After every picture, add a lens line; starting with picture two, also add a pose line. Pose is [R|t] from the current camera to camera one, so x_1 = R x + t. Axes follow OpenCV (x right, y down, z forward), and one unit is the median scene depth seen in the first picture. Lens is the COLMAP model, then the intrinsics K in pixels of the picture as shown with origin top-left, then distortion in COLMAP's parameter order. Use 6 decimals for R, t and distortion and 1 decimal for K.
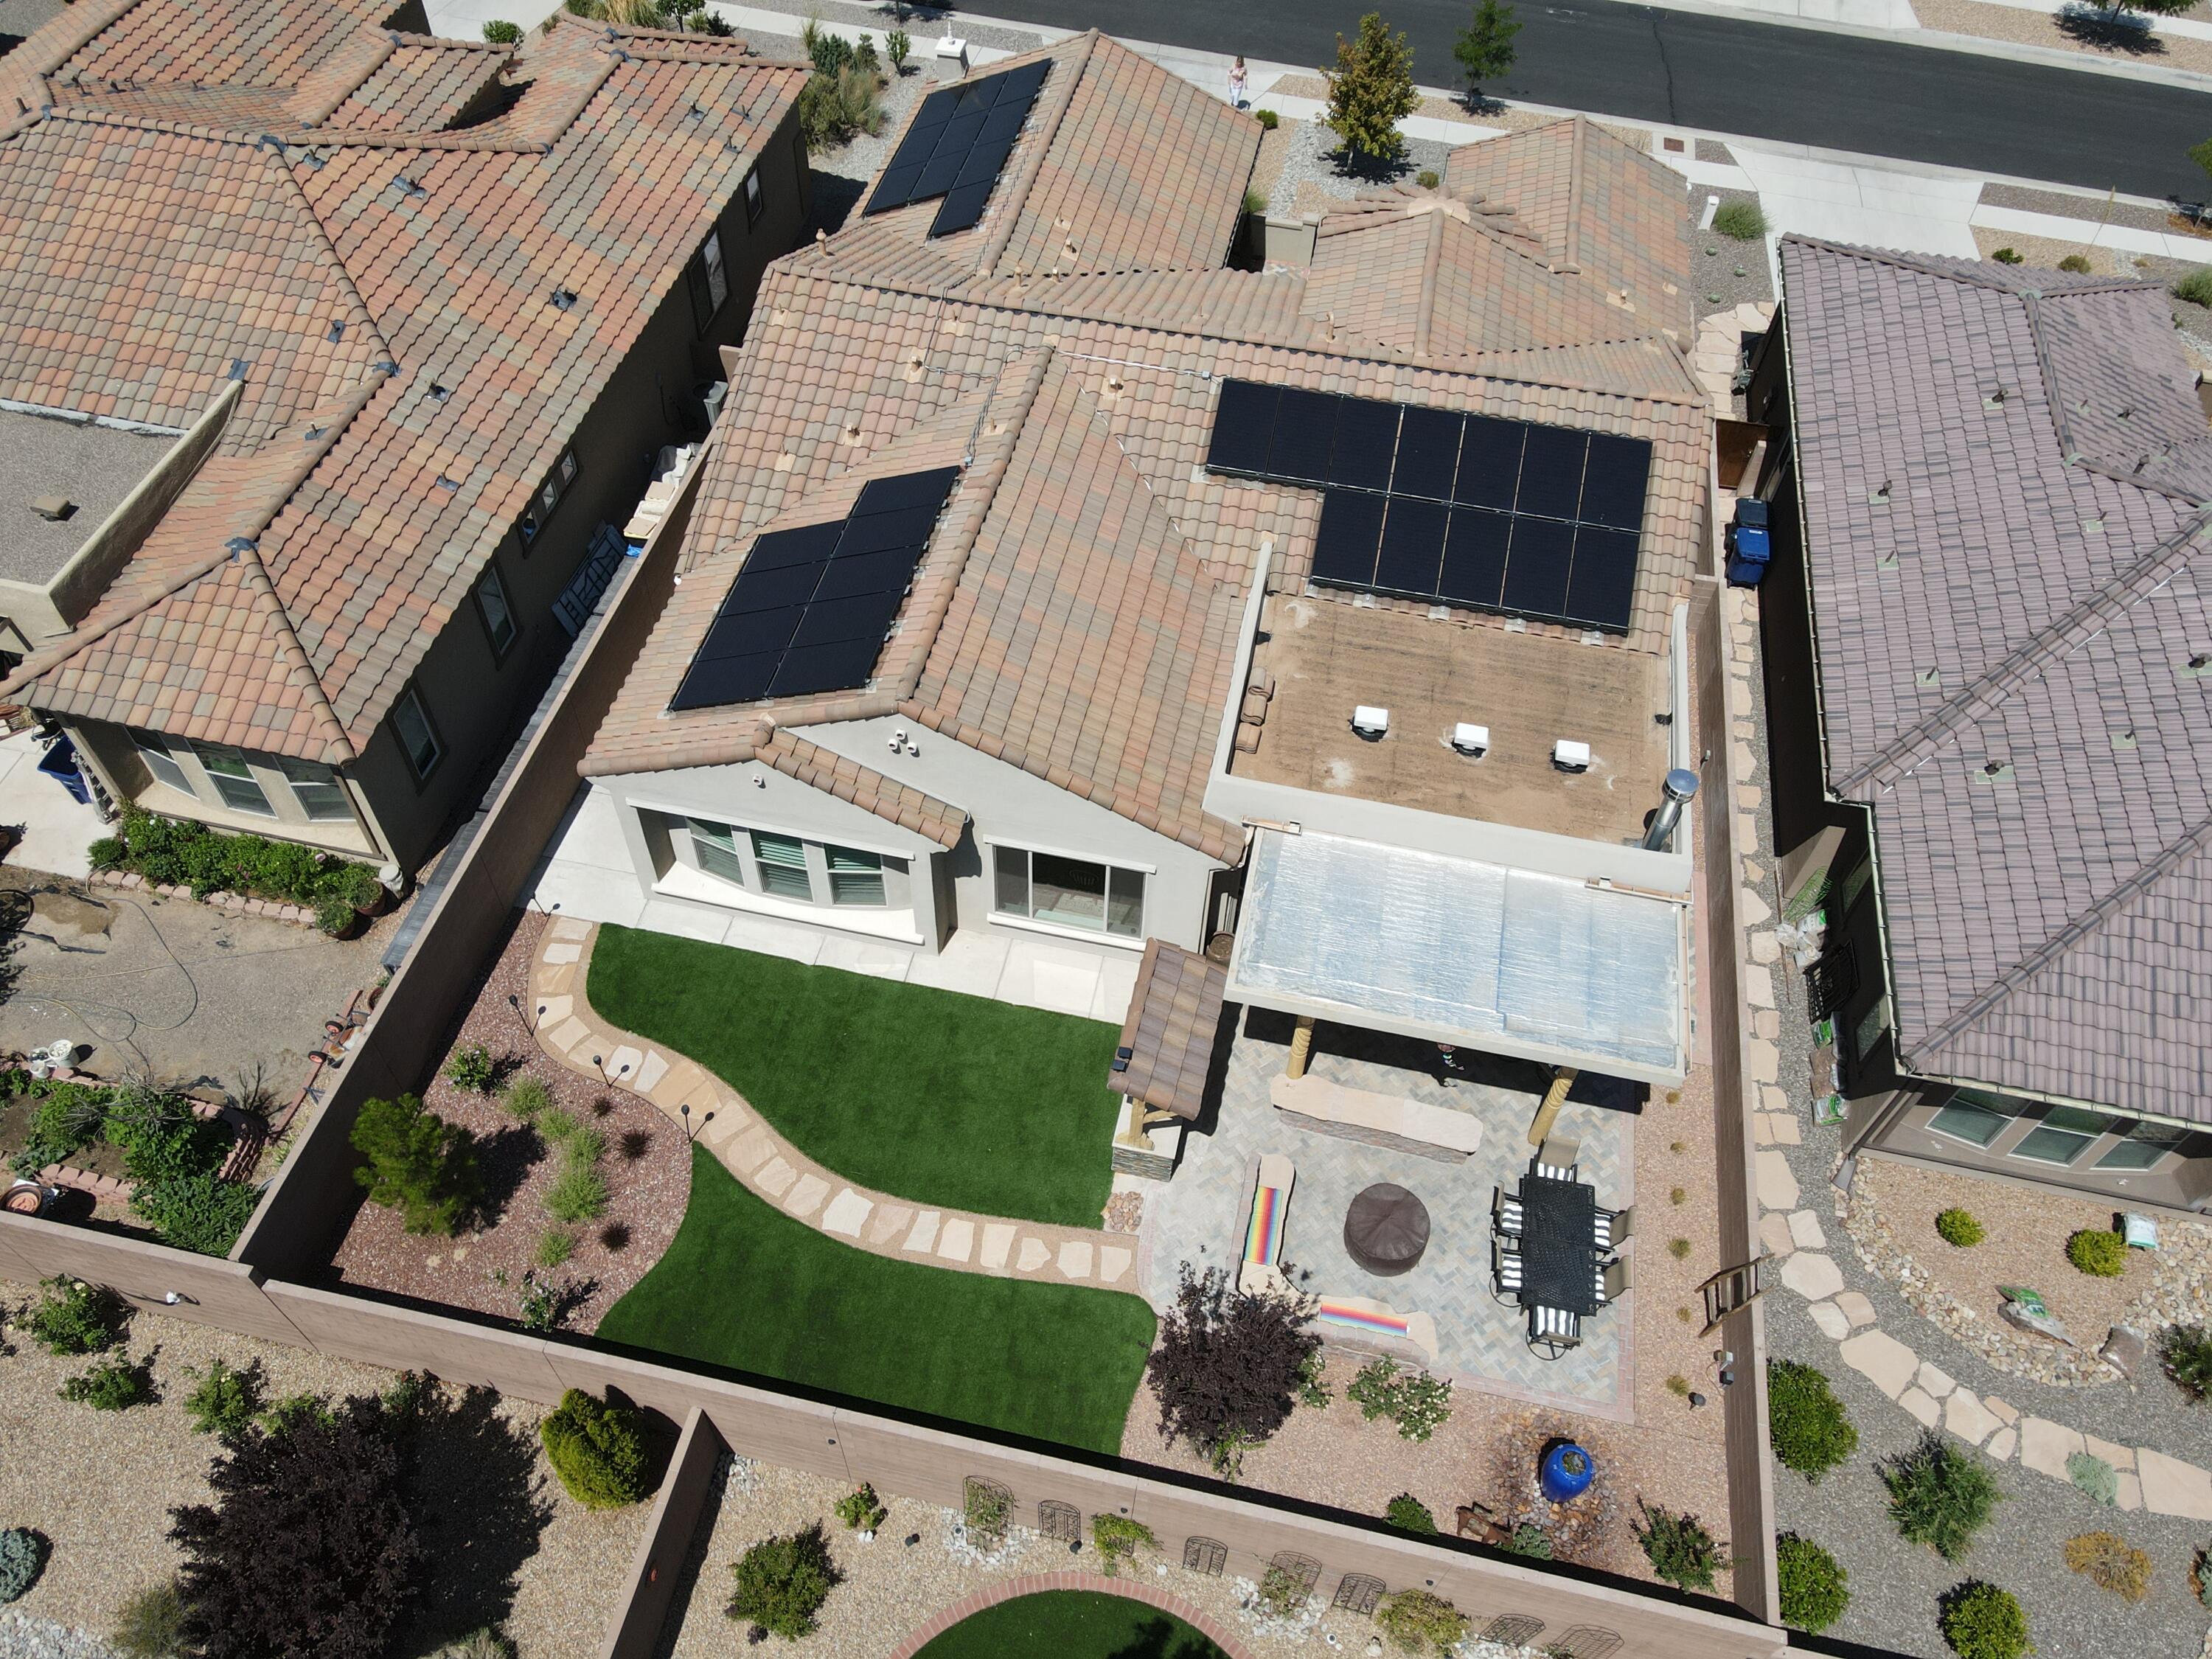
lens RADIAL K [[1620.0, 0, 1091.5], [0, 1620.0, 827.4], [0, 0, 1]] dist [0.009646, 0.015517]
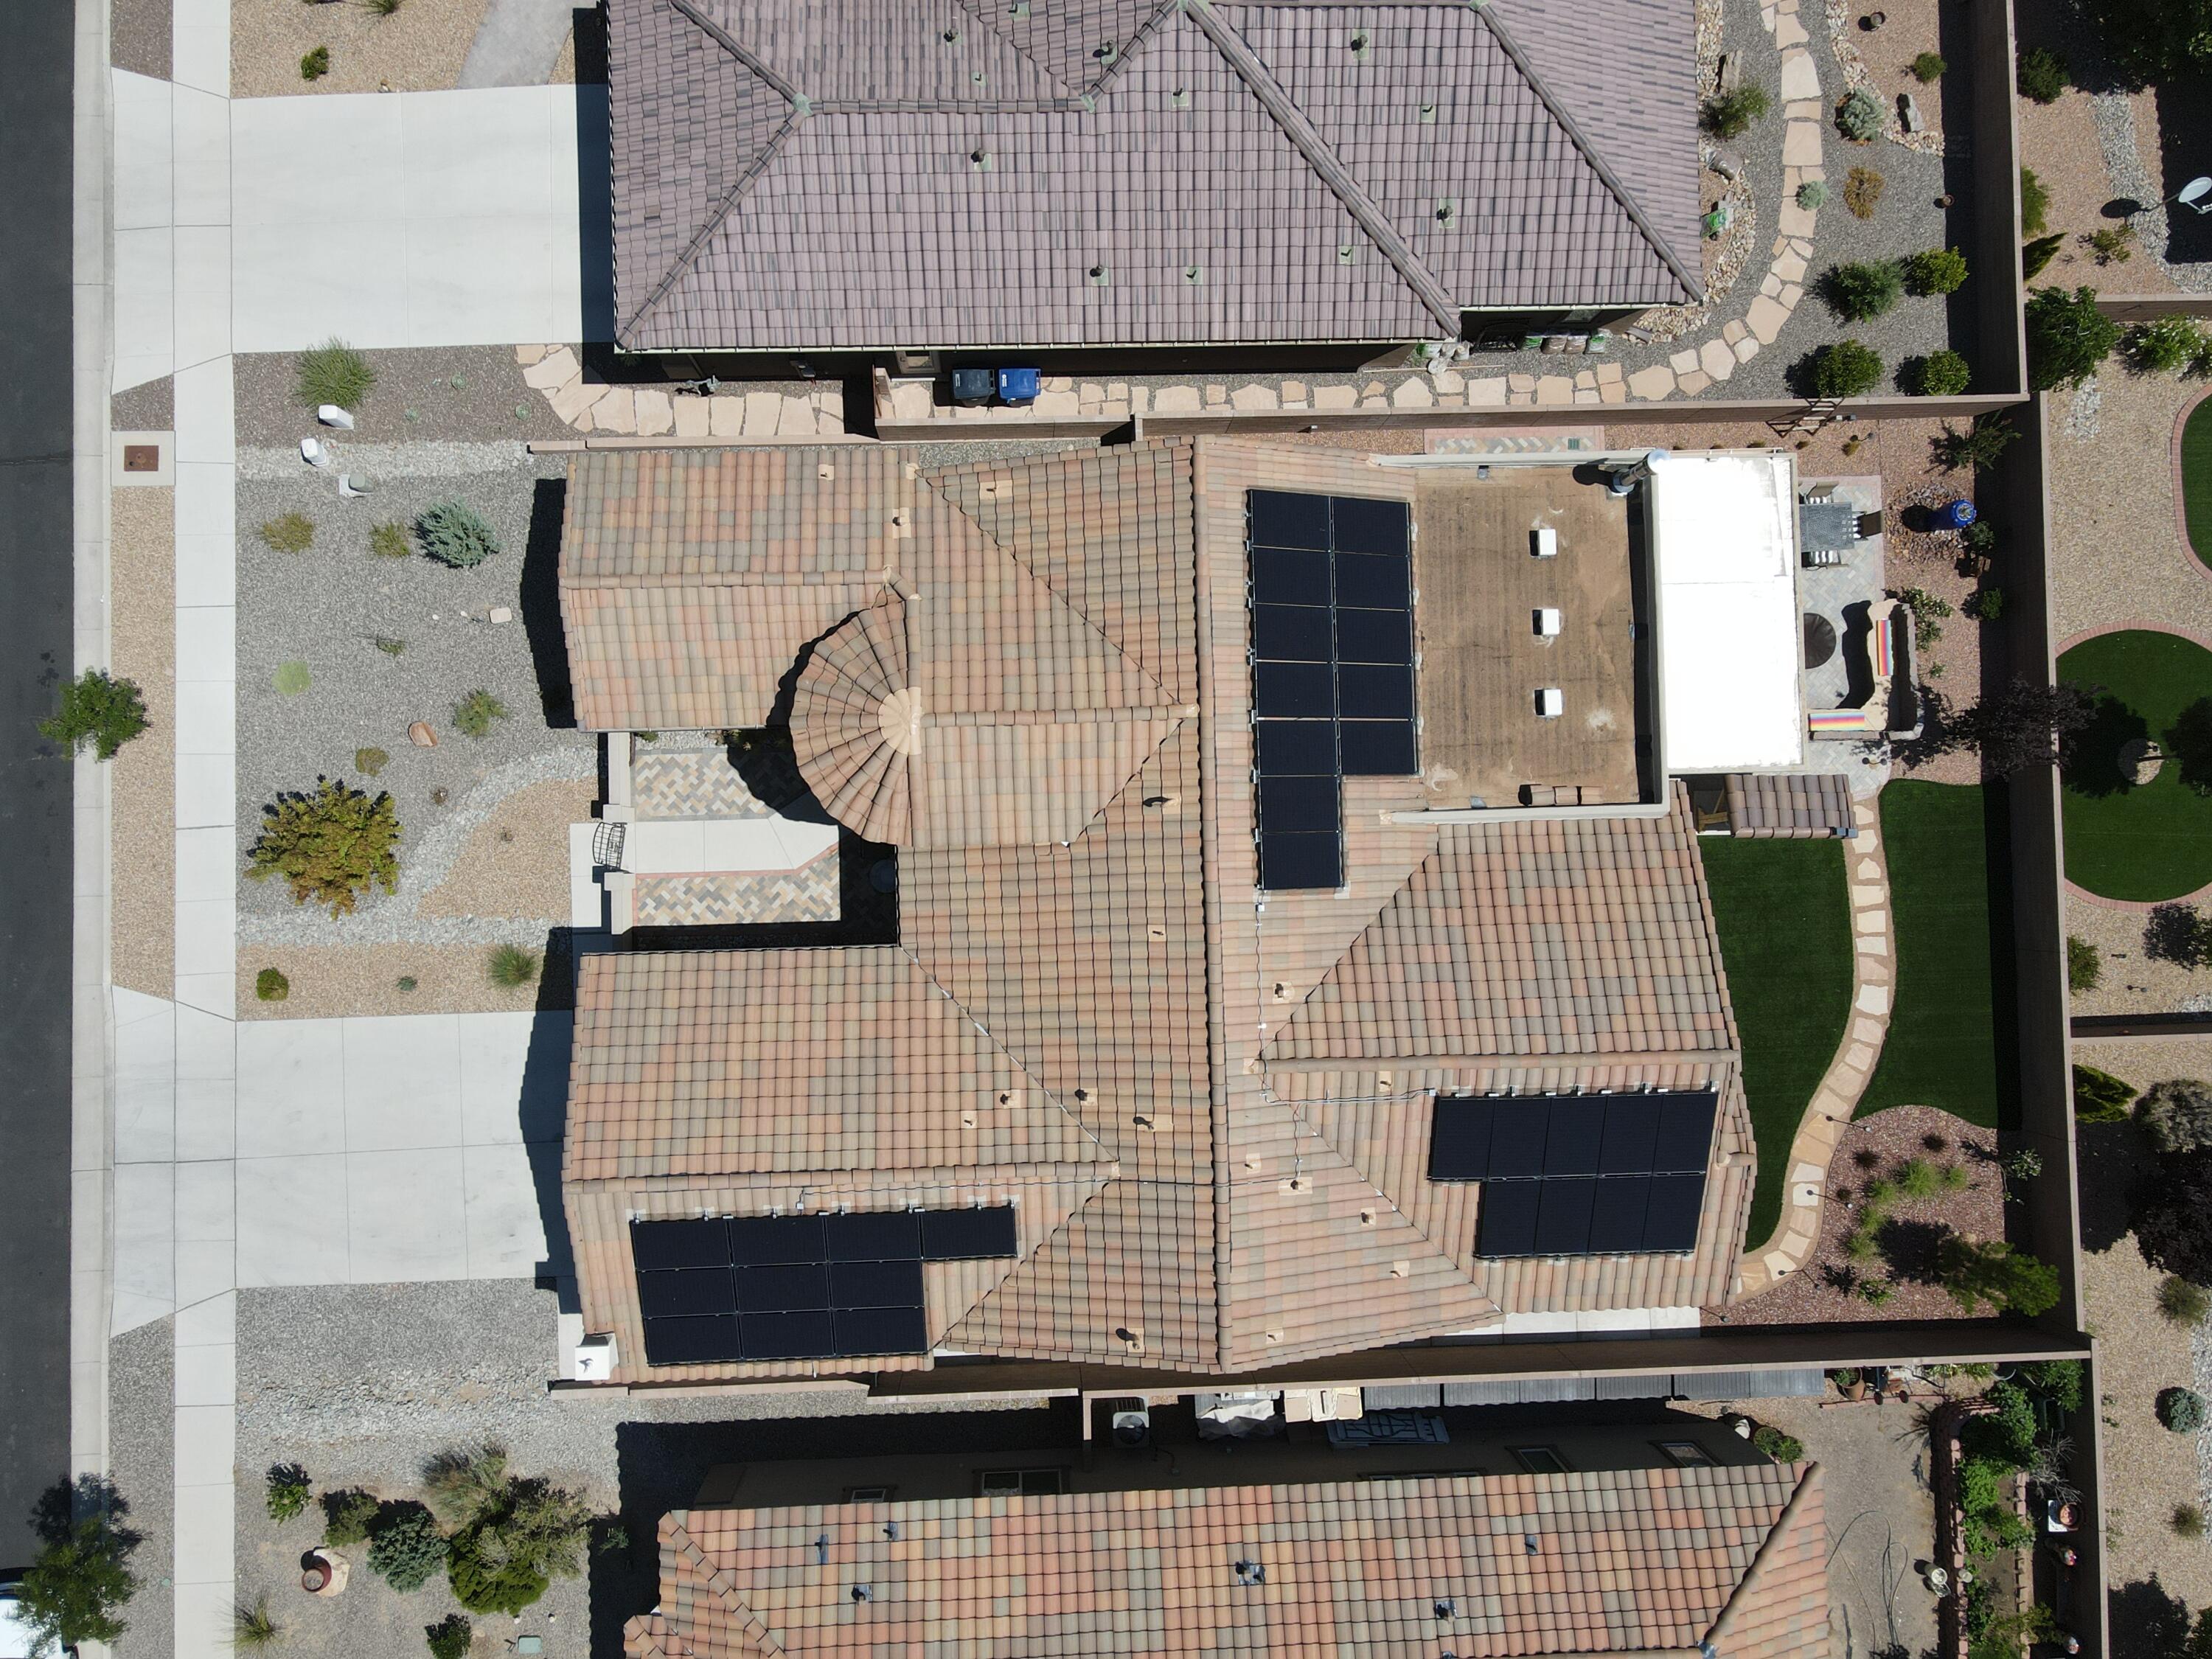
lens RADIAL K [[1608.5, 0, 1082.7], [0, 1608.5, 828.4], [0, 0, 1]] dist [0.006720, 0.010423]
pose [[-0.236453, -0.971530, -0.014833, 0.181100], [0.727913, -0.187232, 0.659611, -1.151006], [-0.643609, 0.145170, 0.751461, 0.321126]]
